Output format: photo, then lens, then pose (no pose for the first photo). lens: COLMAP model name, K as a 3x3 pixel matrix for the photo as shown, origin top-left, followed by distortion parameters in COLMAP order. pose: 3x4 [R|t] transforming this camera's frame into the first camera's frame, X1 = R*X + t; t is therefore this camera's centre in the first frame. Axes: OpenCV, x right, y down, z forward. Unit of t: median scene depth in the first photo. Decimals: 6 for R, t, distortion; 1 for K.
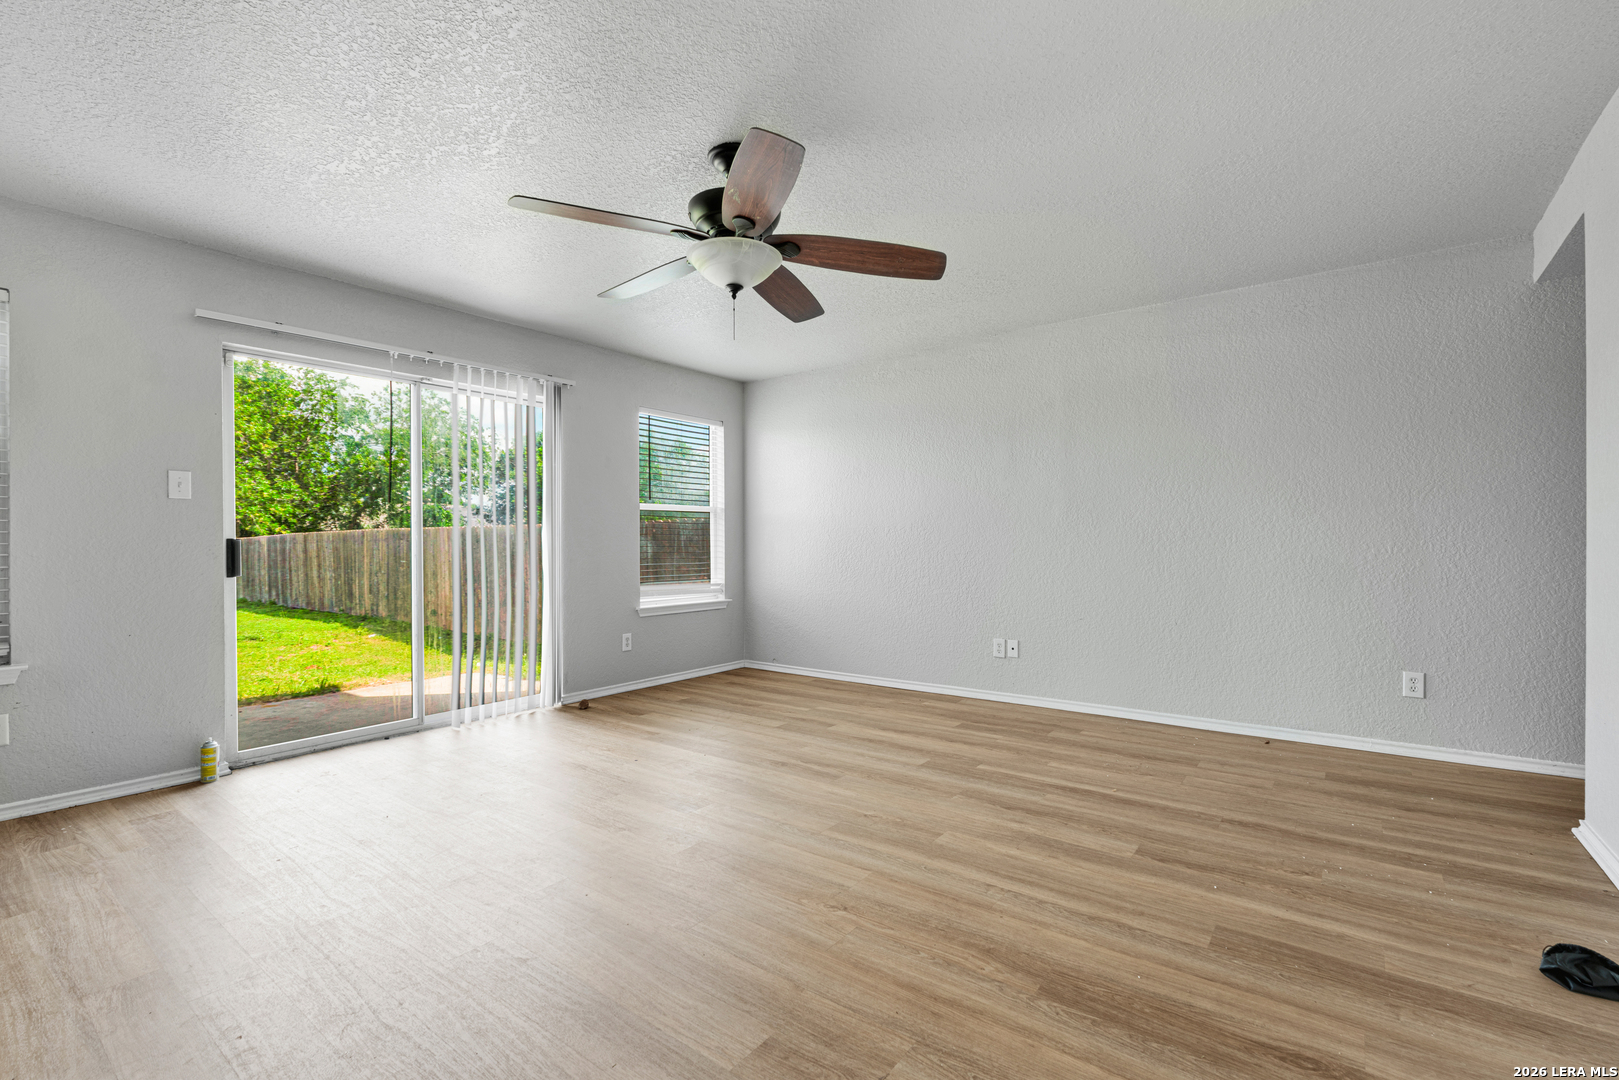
lens RADIAL K [[720.6, 0, 802.5], [0, 720.6, 544.4], [0, 0, 1]] dist [-0.001701, -0.000198]
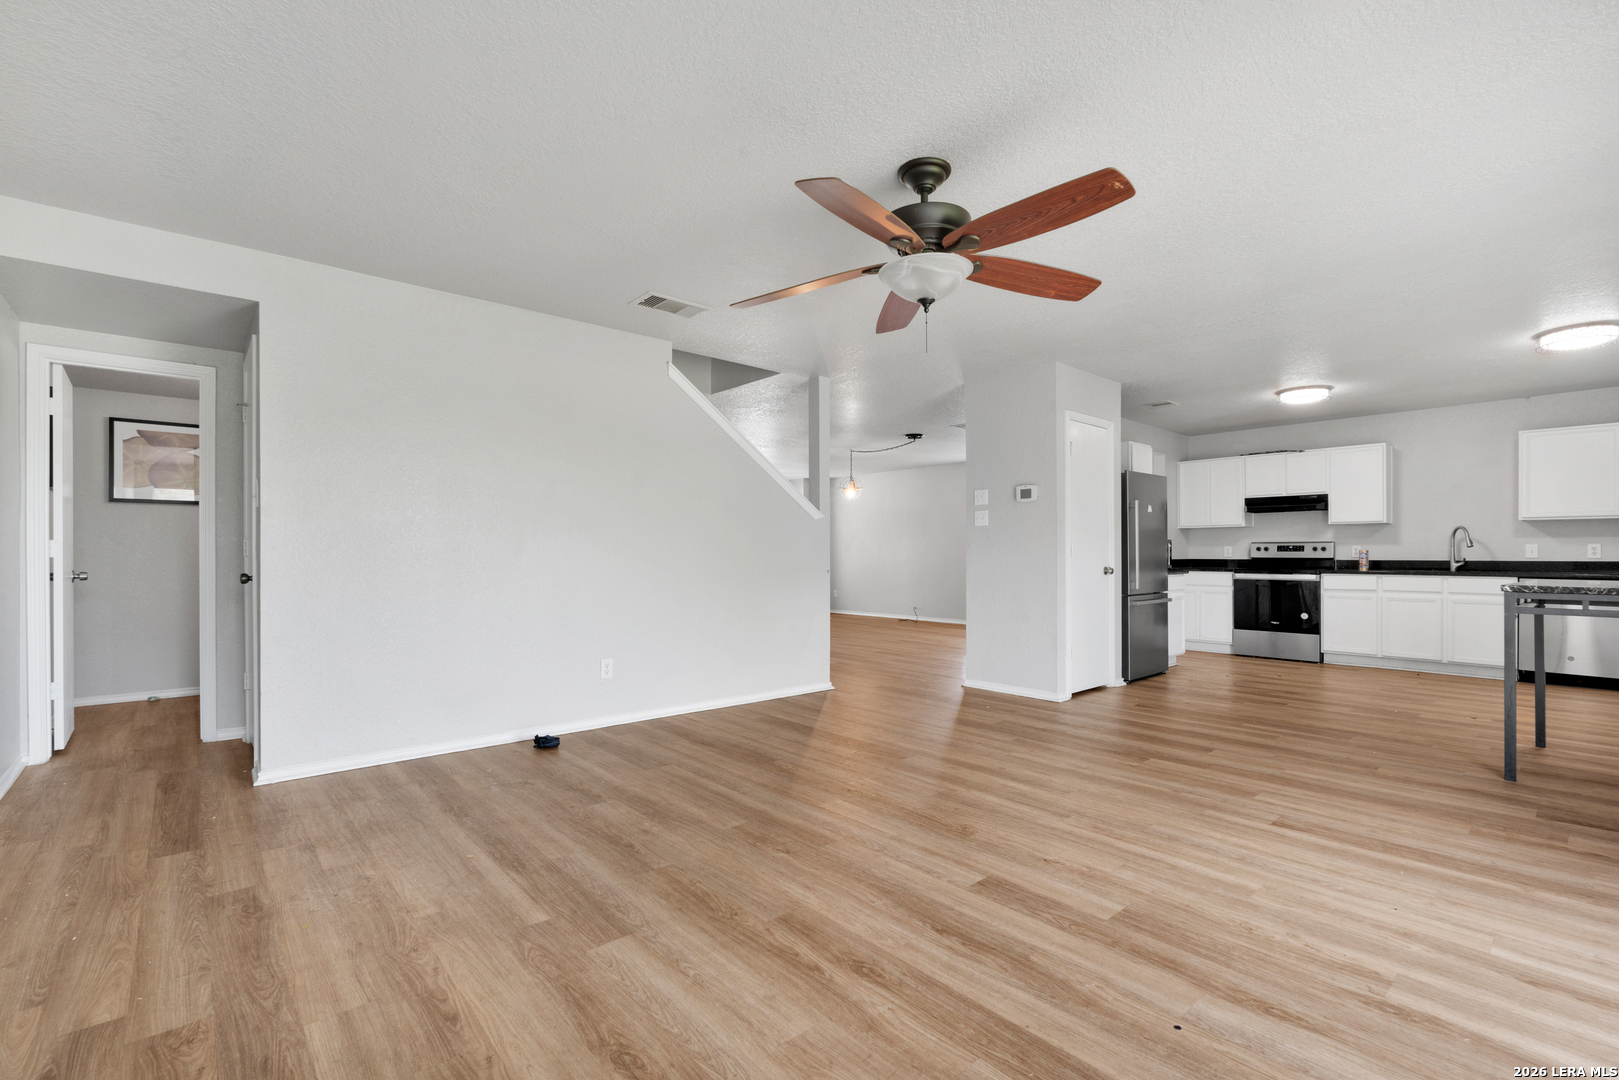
lens RADIAL K [[720.6, 0, 813.3], [0, 720.6, 551.7], [0, 0, 1]] dist [-0.001701, -0.000198]
pose [[-0.981923, 0.006435, 0.189171, -0.054983], [0.005834, 0.999976, -0.003735, 0.000037], [-0.189190, -0.002564, -0.981937, 0.878832]]
